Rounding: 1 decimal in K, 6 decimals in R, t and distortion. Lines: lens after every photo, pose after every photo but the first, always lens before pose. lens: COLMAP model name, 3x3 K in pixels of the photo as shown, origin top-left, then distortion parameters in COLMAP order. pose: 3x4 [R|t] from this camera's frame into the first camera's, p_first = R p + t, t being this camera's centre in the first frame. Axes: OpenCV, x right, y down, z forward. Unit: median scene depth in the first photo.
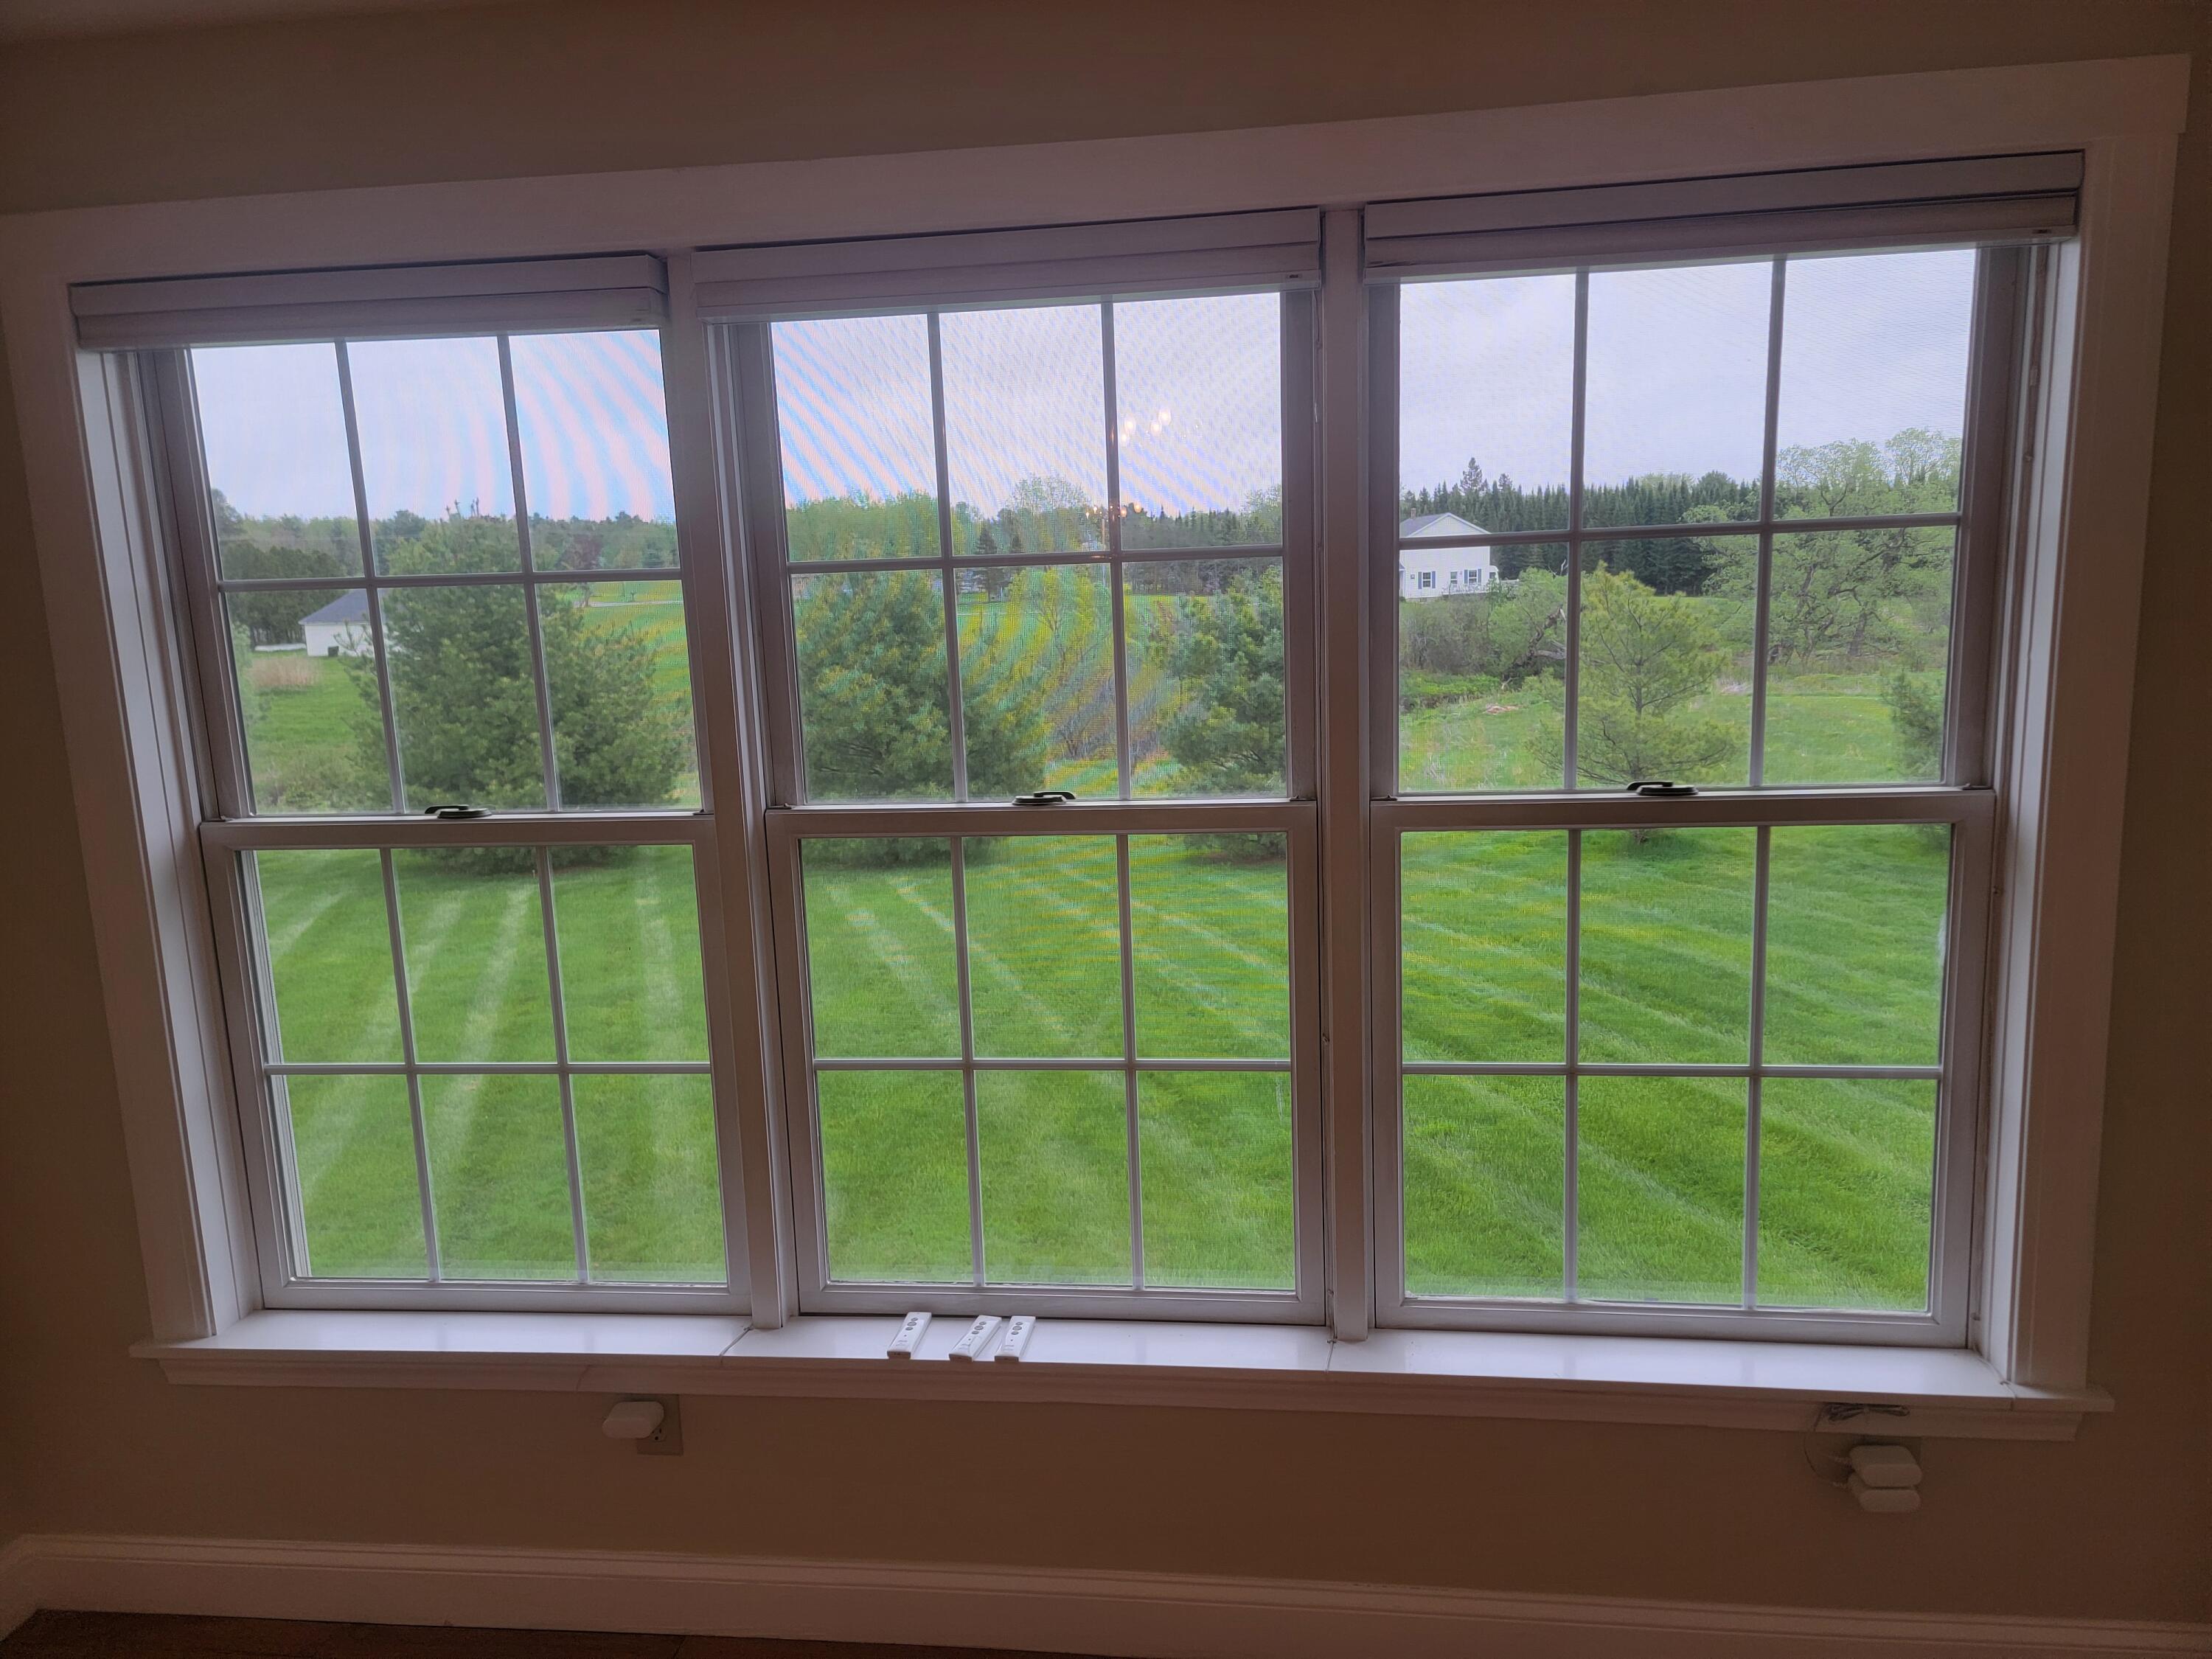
lens RADIAL K [[1826.4, 0, 1106.0], [0, 1826.4, 829.5], [0, 0, 1]] dist [0.045578, -0.000313]
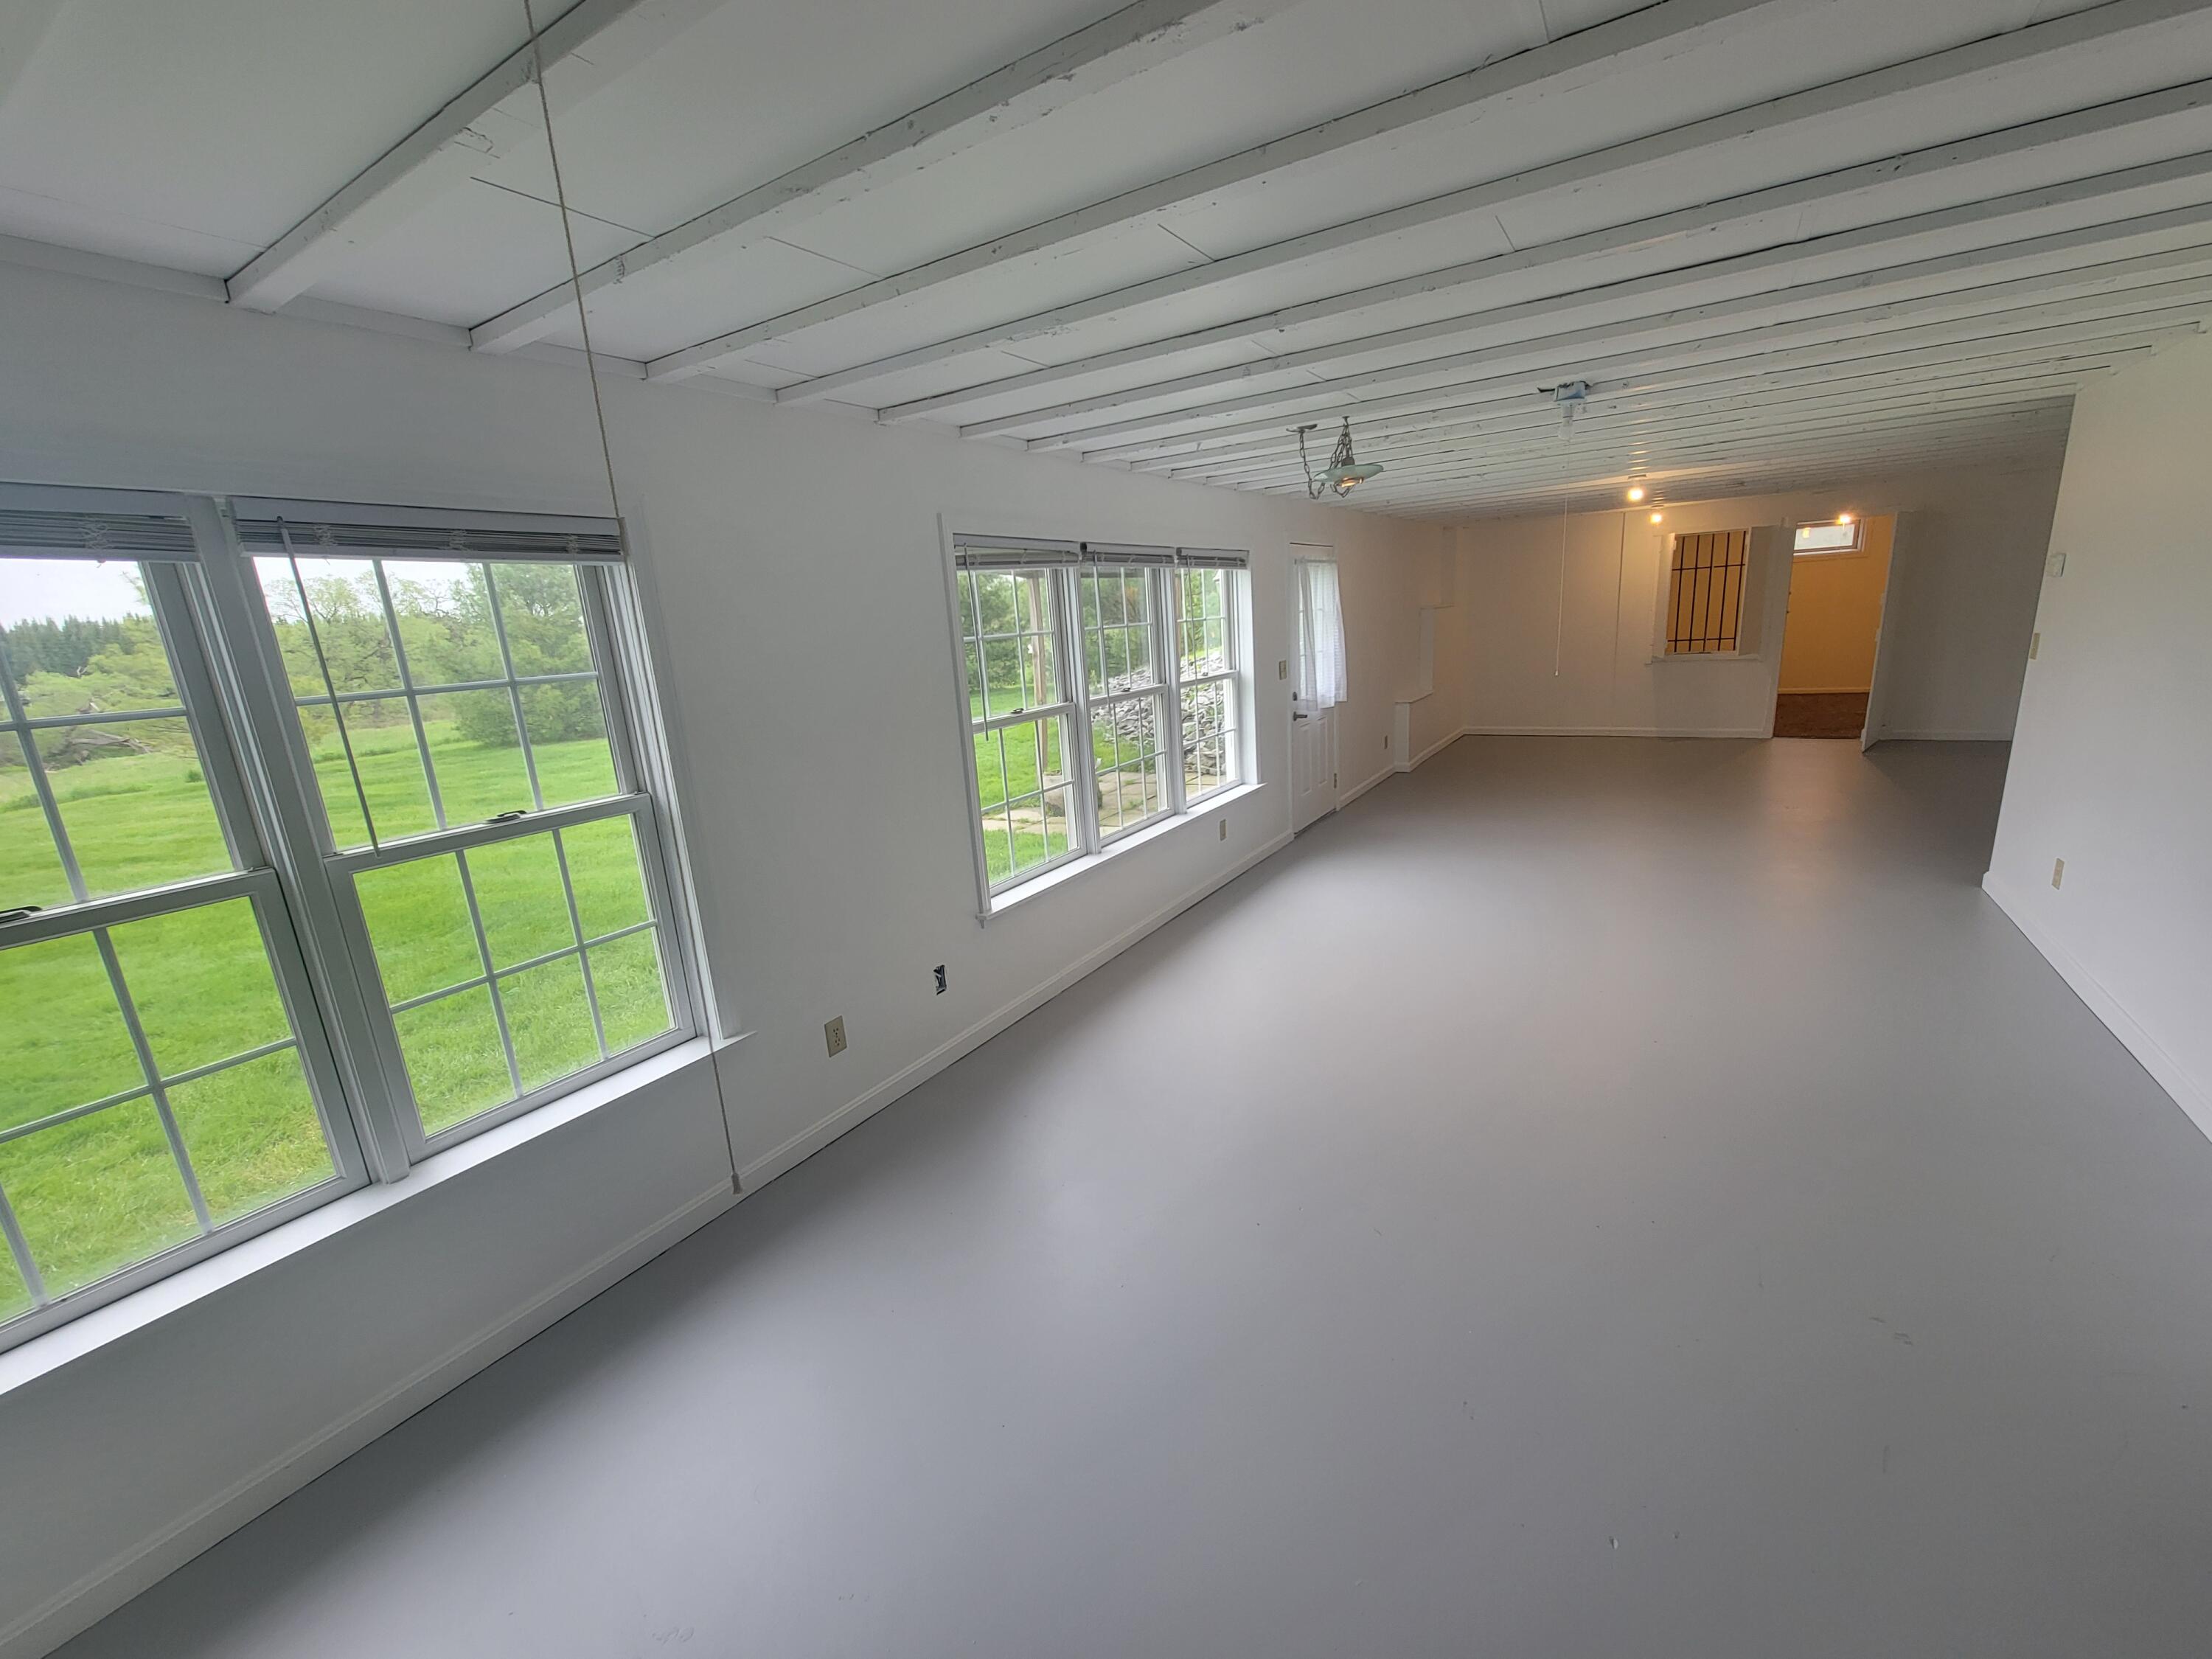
lens RADIAL K [[886.4, 0, 1106.0], [0, 886.4, 829.5], [0, 0, 1]] dist [-0.001053, -0.000096]
pose [[0.410547, -0.196484, 0.890418, -0.256433], [0.201059, 0.971980, 0.121779, 0.003406], [-0.889396, 0.129031, 0.438549, 0.039070]]
